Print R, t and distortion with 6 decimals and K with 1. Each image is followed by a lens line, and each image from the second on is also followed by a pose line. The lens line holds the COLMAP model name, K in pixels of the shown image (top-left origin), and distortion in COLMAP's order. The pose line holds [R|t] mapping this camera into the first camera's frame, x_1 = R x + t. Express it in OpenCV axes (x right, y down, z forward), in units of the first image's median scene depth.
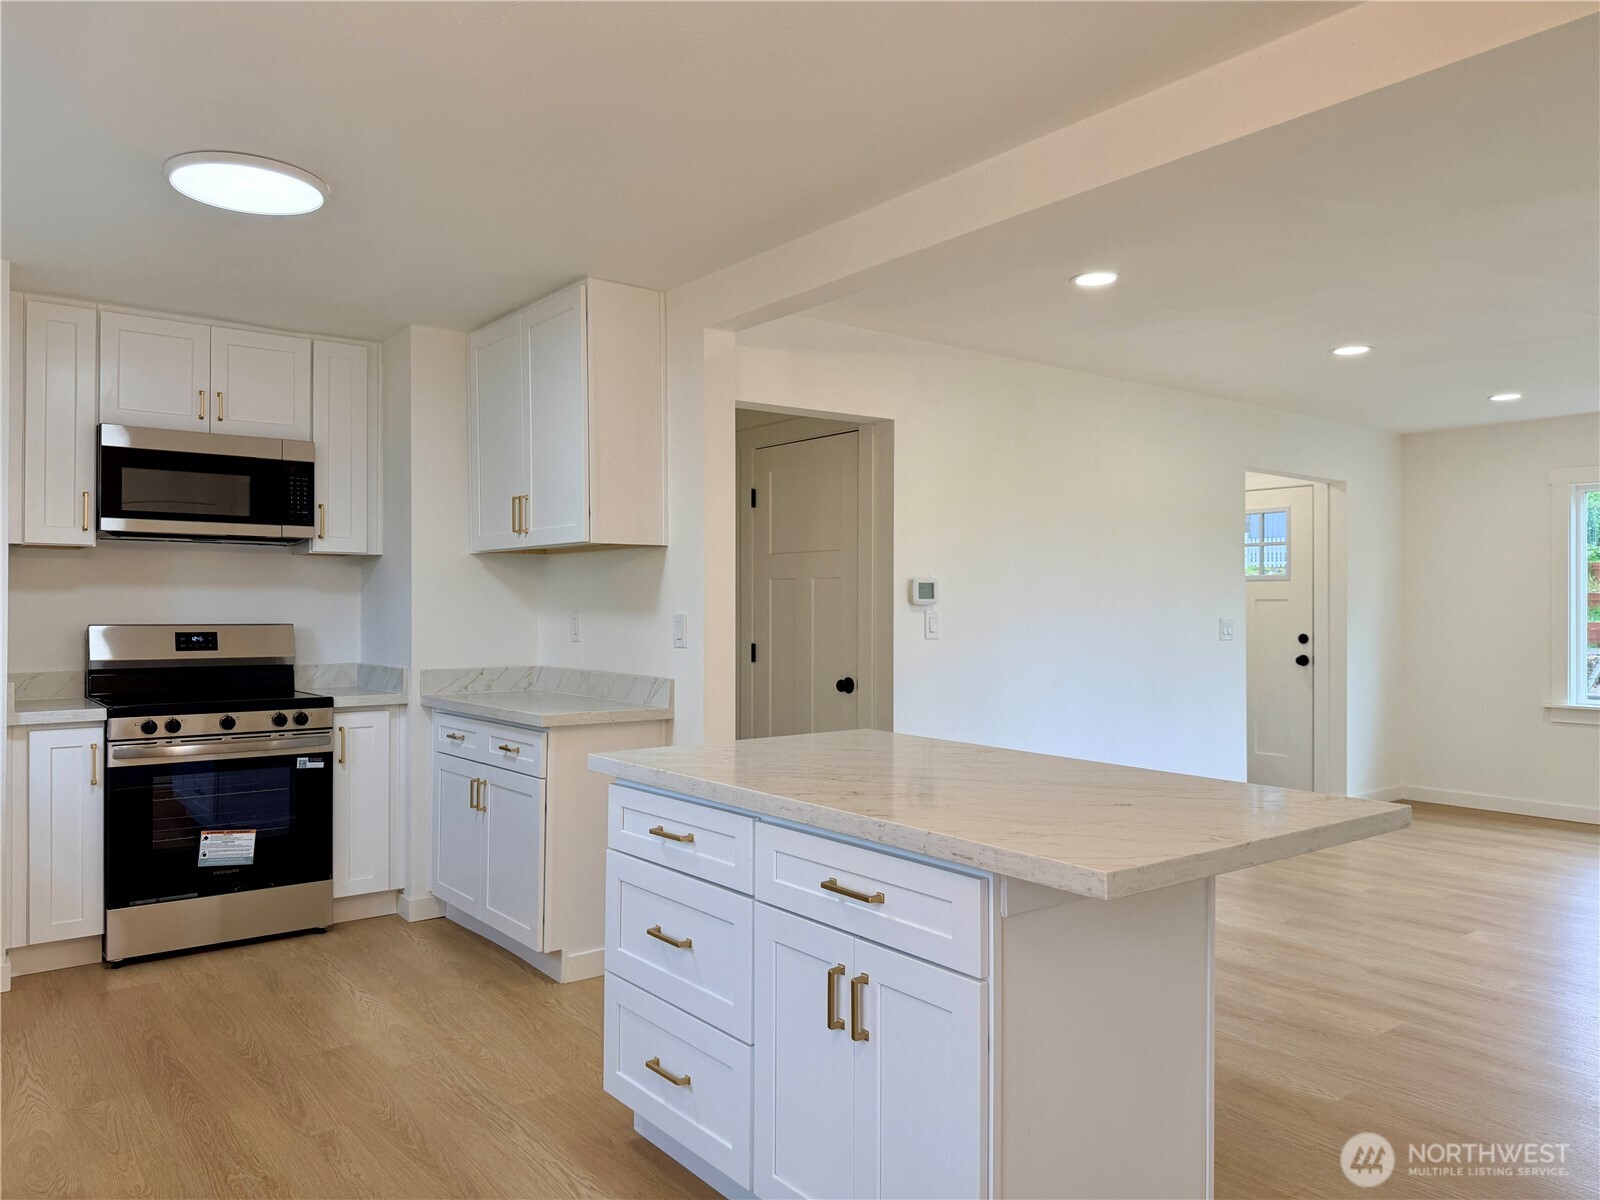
lens RADIAL K [[1155.2, 0, 795.7], [0, 1155.2, 604.2], [0, 0, 1]] dist [-0.011293, -0.016367]
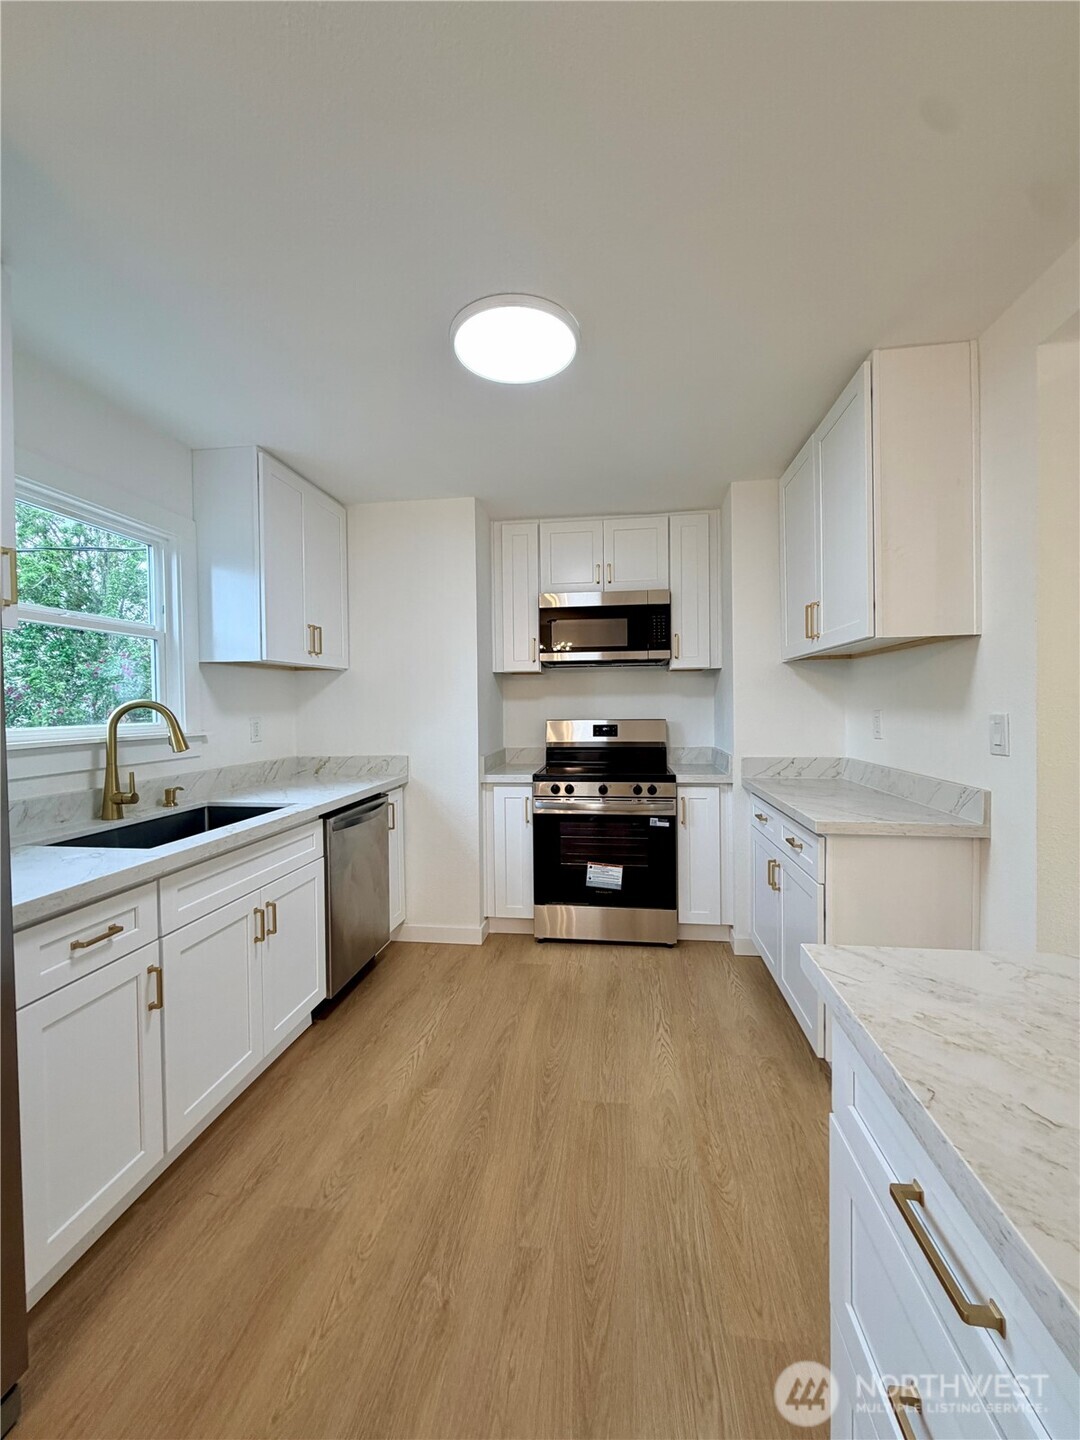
lens RADIAL K [[578.4, 0, 545.7], [0, 578.4, 713.8], [0, 0, 1]] dist [0.005932, -0.000993]
pose [[0.709509, -0.000475, -0.704696, -0.033426], [0.013979, 0.999812, 0.013401, -0.001970], [0.704557, -0.019359, 0.709383, 0.420879]]
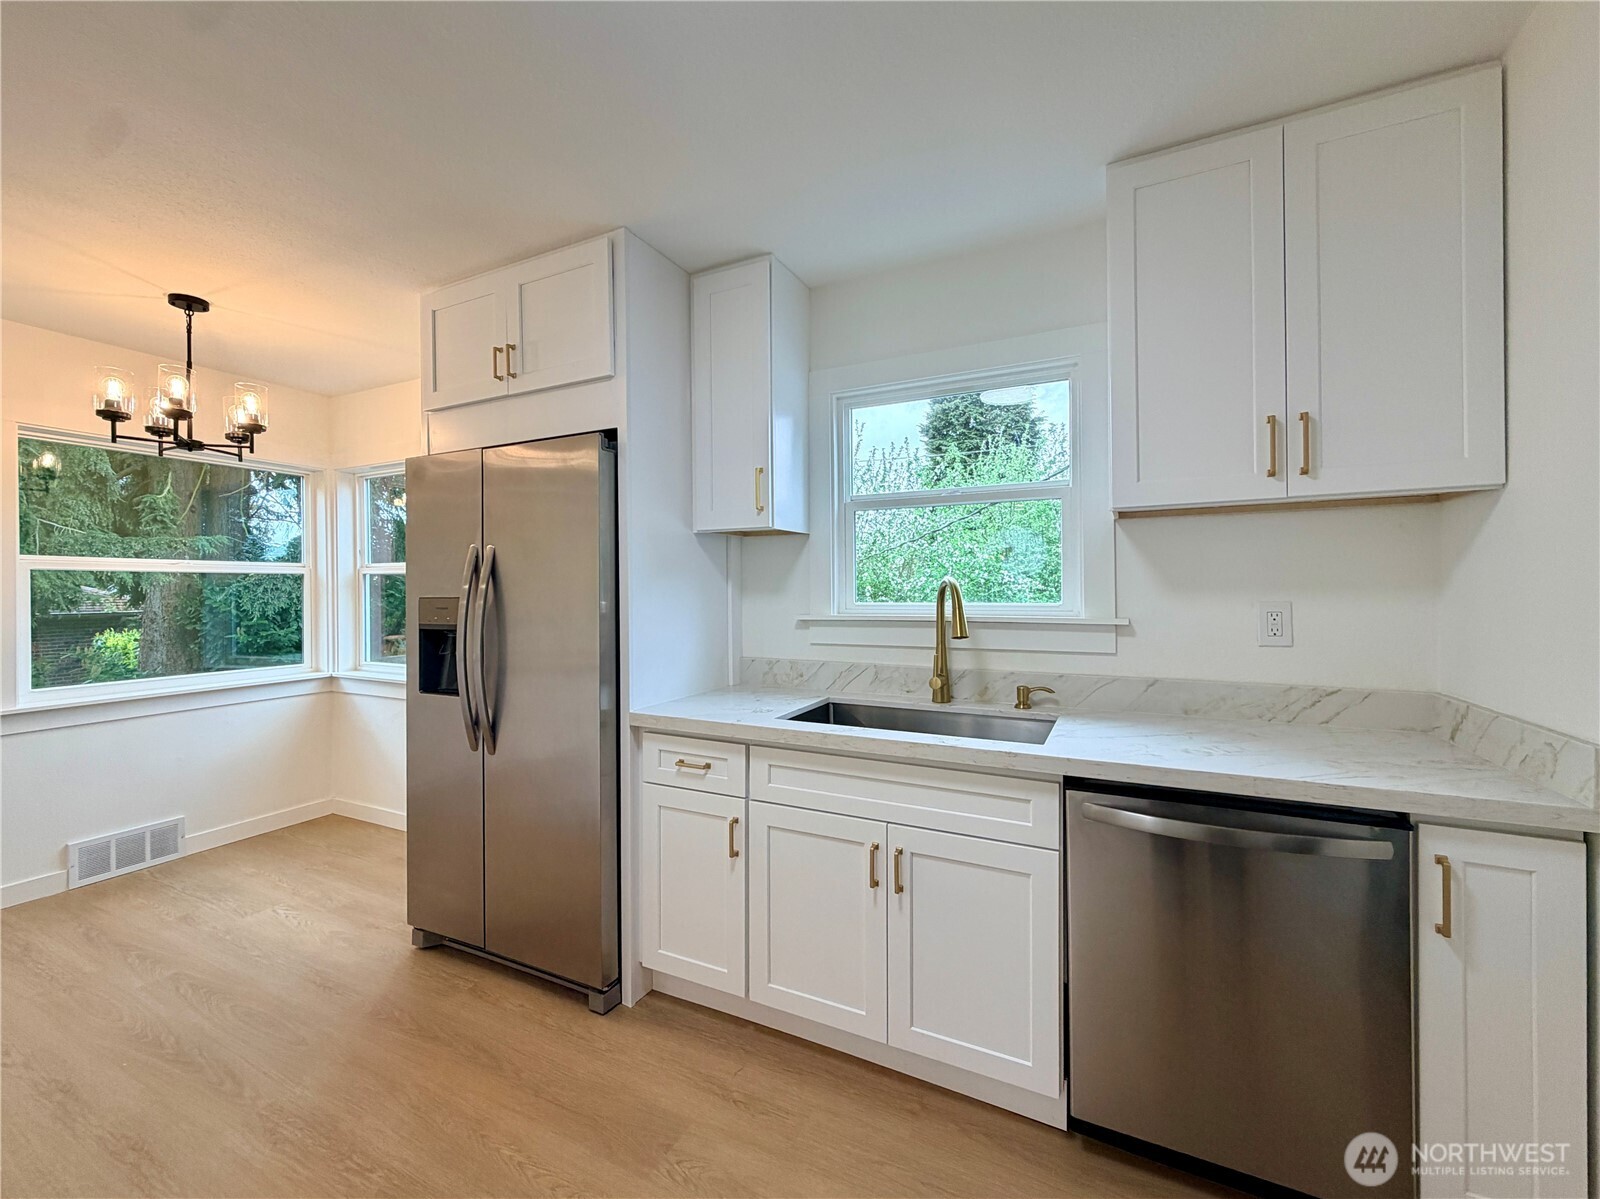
lens RADIAL K [[642.7, 0, 766.5], [0, 642.7, 582.1], [0, 0, 1]] dist [0.005932, -0.000993]
pose [[-0.902279, 0.002844, -0.431144, -0.277460], [0.007239, 0.999937, -0.008555, -0.005591], [0.431093, -0.010840, -0.902243, 0.905799]]
